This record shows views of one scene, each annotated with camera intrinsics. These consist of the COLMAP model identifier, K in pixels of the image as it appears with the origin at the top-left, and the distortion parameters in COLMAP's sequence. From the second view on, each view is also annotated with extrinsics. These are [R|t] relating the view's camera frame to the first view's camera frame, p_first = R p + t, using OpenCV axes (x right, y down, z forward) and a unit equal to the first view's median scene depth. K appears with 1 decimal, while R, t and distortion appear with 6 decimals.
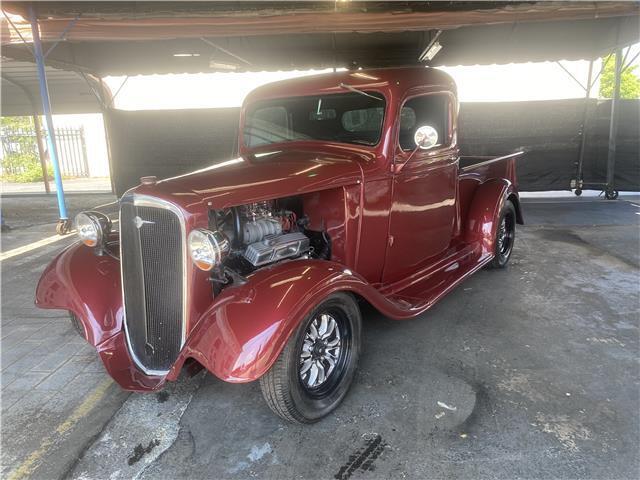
lens RADIAL K [[490.6, 0, 319.4], [0, 490.6, 239.2], [0, 0, 1]] dist [0.011146, 0.001106]
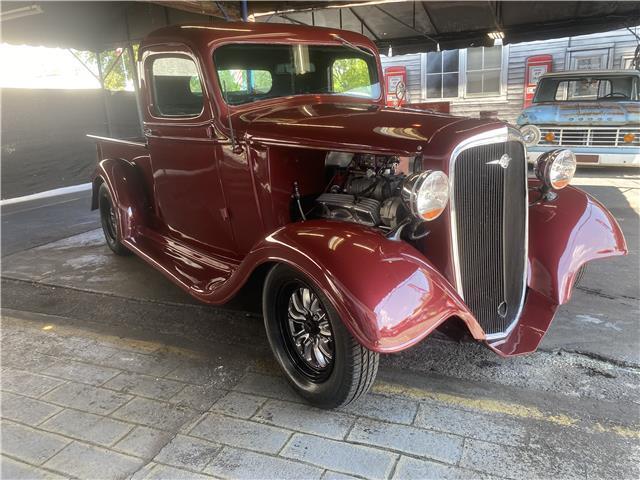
lens RADIAL K [[490.9, 0, 325.7], [0, 490.9, 233.0], [0, 0, 1]] dist [0.010703, 0.001128]
pose [[0.318745, -0.218533, 0.922304, -1.109557], [0.246904, 0.958608, 0.141806, -0.094613], [-0.915118, 0.182520, 0.359508, 0.860073]]
